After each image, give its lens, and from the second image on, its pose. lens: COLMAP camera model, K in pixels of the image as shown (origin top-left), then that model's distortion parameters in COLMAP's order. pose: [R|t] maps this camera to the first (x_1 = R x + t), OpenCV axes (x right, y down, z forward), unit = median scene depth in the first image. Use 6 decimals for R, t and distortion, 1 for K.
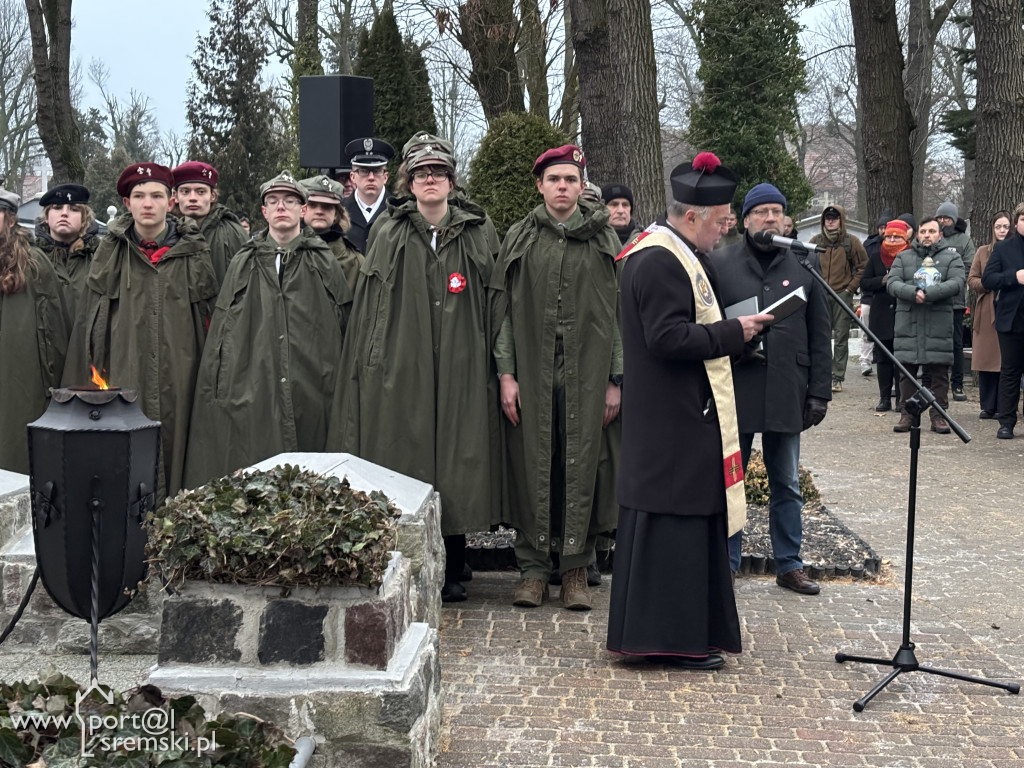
lens RADIAL K [[1749.5, 0, 516.7], [0, 1749.5, 380.9], [0, 0, 1]] dist [0.106714, 0.000000]
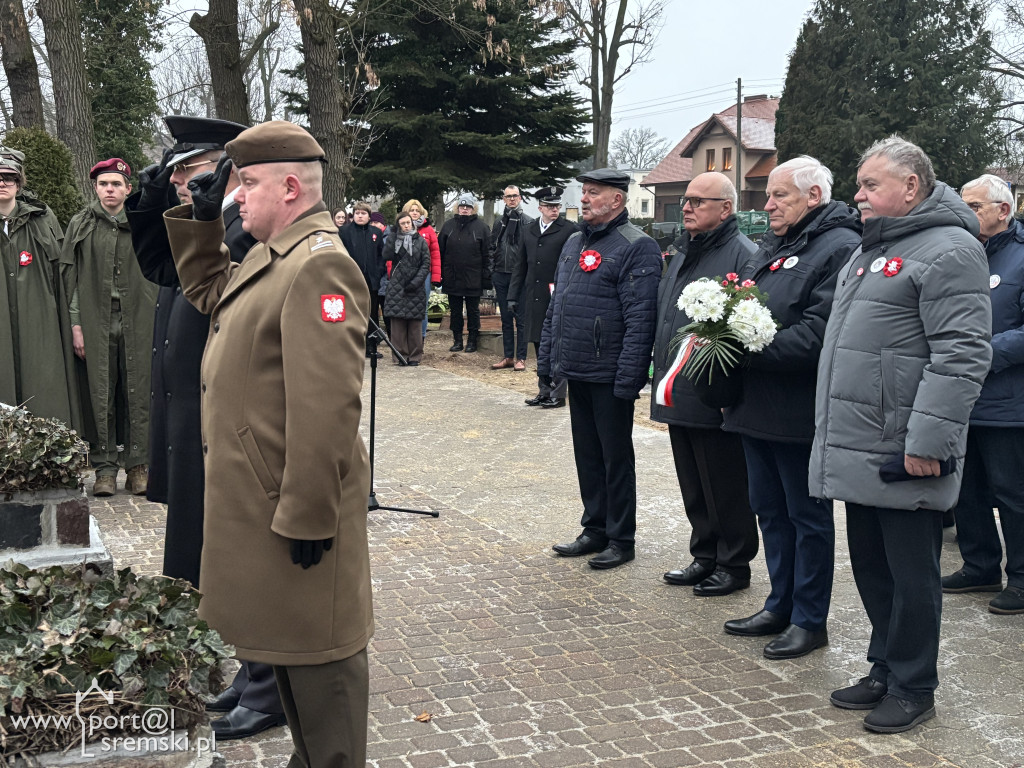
lens RADIAL K [[1233.4, 0, 497.5], [0, 1233.4, 394.4], [0, 0, 1]] dist [0.042724, 0.000000]
pose [[0.896324, -0.056199, 0.439824, -0.141759], [0.029507, 0.997297, 0.067298, -0.007066], [-0.442417, -0.047343, 0.895559, -0.006306]]
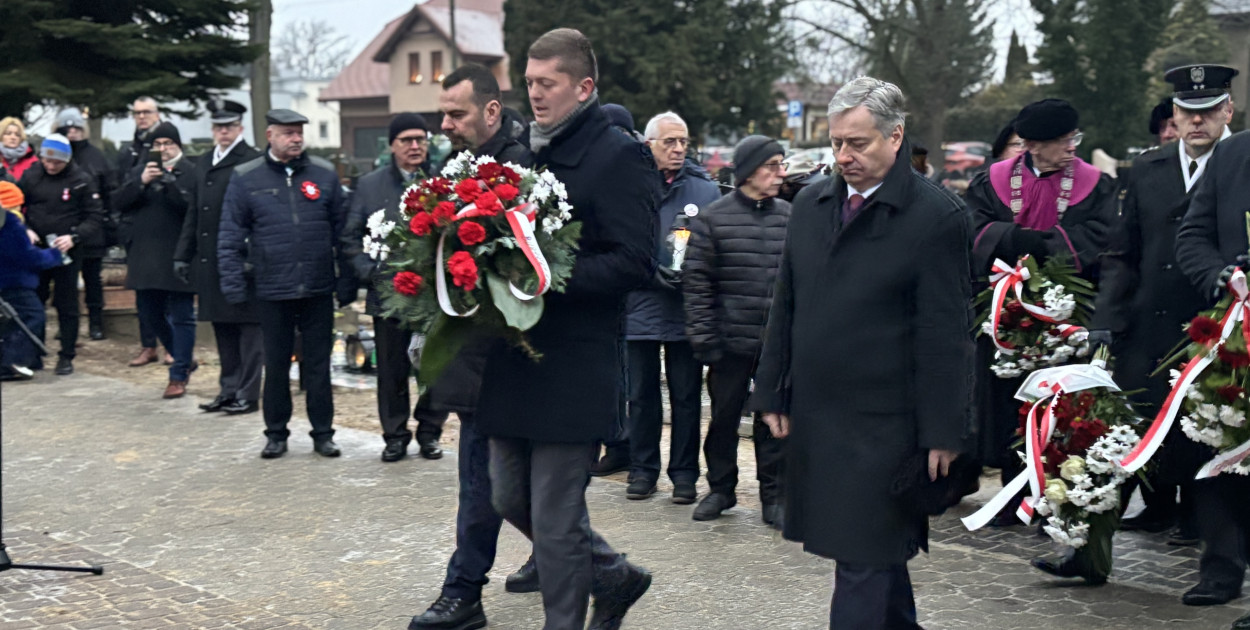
lens RADIAL K [[1743.8, 0, 605.7], [0, 1743.8, 372.6], [0, 0, 1]] dist [0.091433, 0.000000]
pose [[0.738162, -0.081947, 0.669628, -0.193083], [0.051908, 0.996552, 0.064735, -0.004793], [-0.672624, -0.013026, 0.739870, -0.017243]]
